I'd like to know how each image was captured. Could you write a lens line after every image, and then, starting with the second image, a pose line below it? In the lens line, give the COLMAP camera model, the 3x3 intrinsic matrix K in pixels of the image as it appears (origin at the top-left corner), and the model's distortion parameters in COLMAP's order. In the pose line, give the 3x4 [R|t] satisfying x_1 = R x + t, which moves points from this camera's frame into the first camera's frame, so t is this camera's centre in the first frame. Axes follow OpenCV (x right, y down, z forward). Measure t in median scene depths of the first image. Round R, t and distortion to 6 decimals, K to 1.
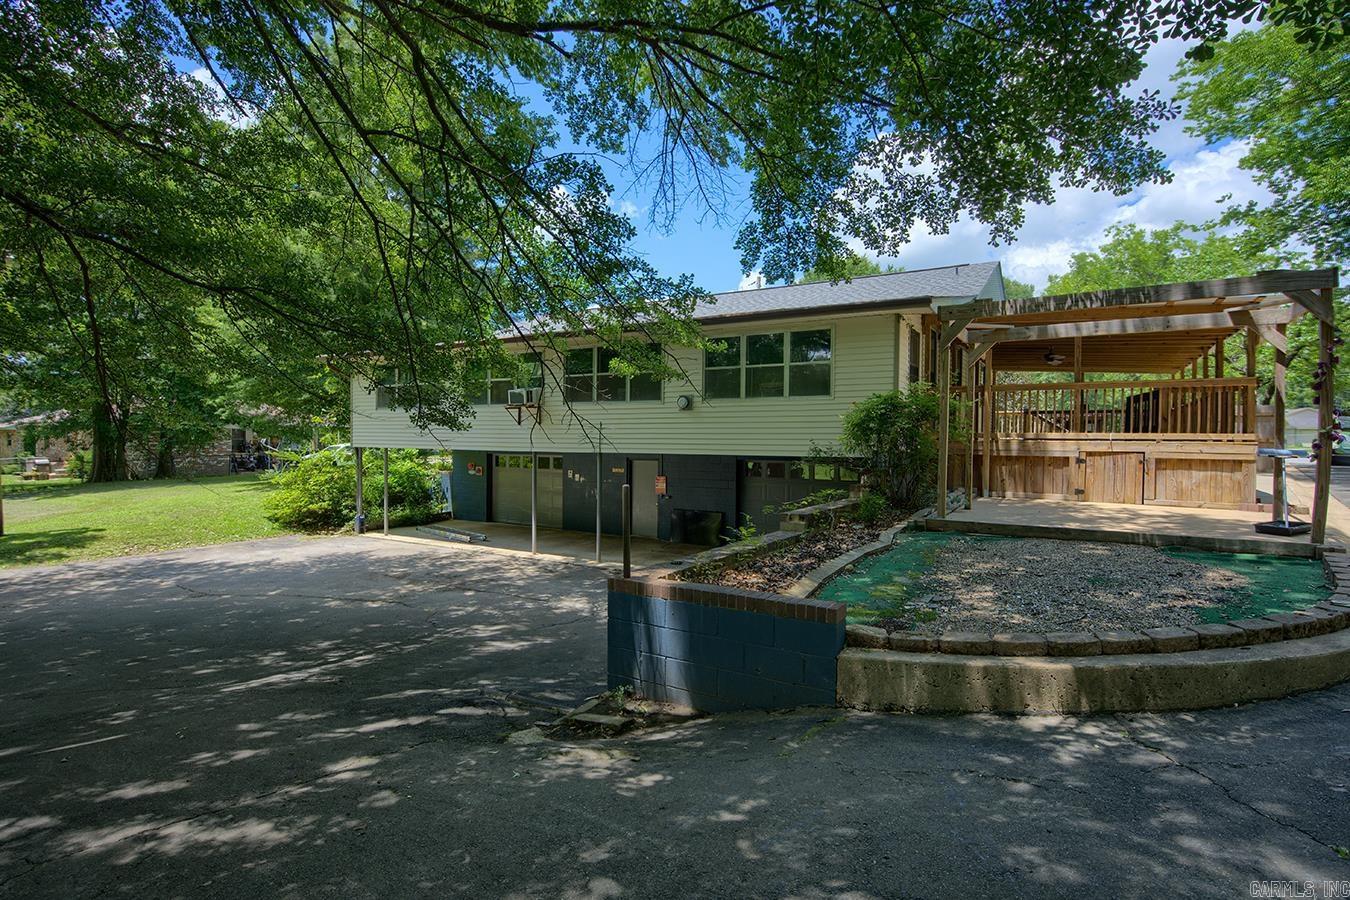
lens RADIAL K [[665.8, 0, 675.0], [0, 665.8, 450.0], [0, 0, 1]] dist [-0.002157, -0.000812]
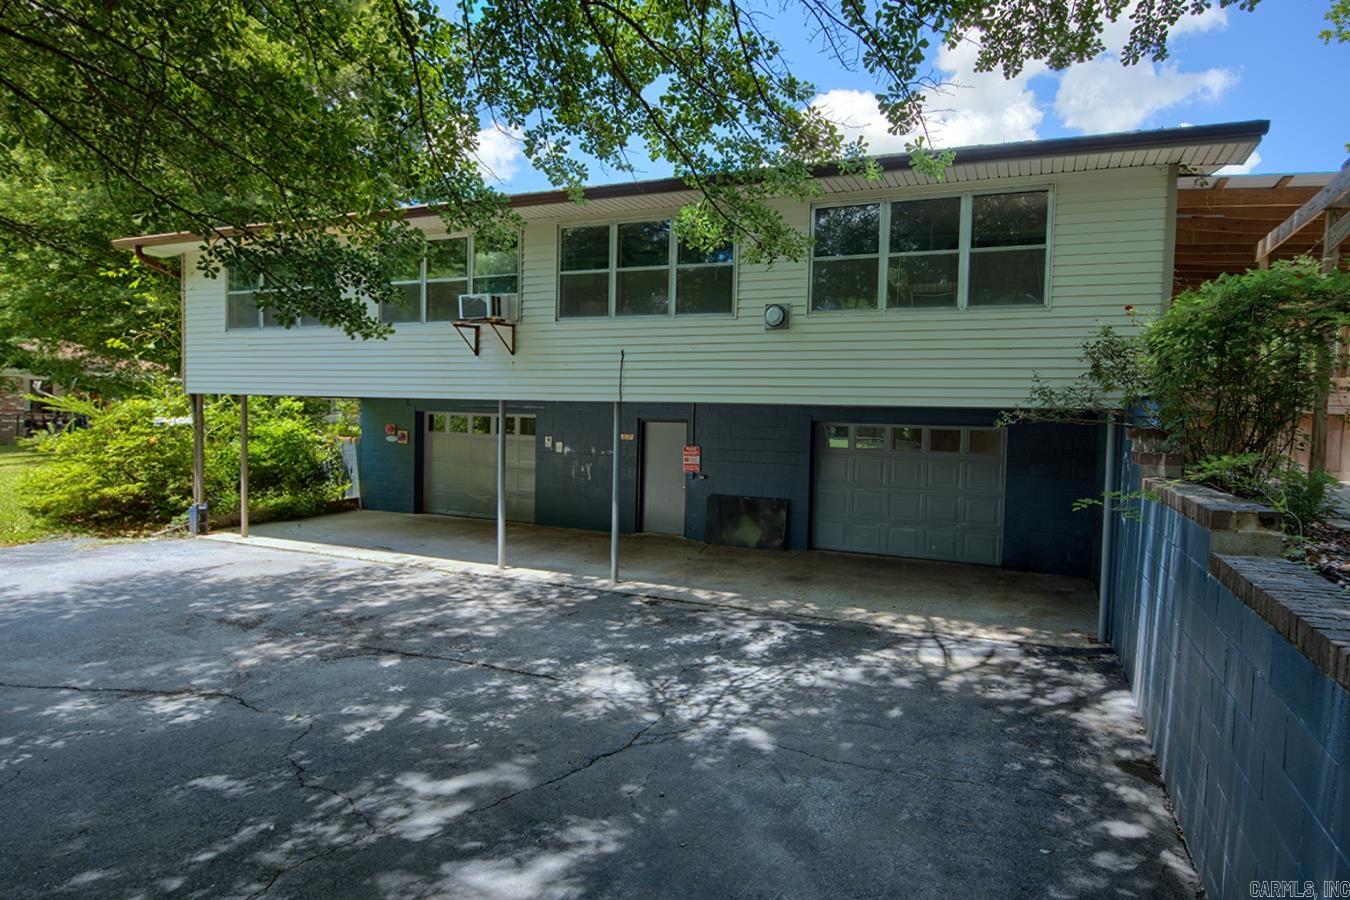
lens RADIAL K [[664.6, 0, 730.7], [0, 664.6, 458.4], [0, 0, 1]] dist [-0.017968, -0.000127]
pose [[0.984082, 0.008074, 0.177531, -0.112643], [-0.015160, 0.999140, 0.038592, 0.028386], [-0.177067, -0.040669, 0.983358, 0.363739]]
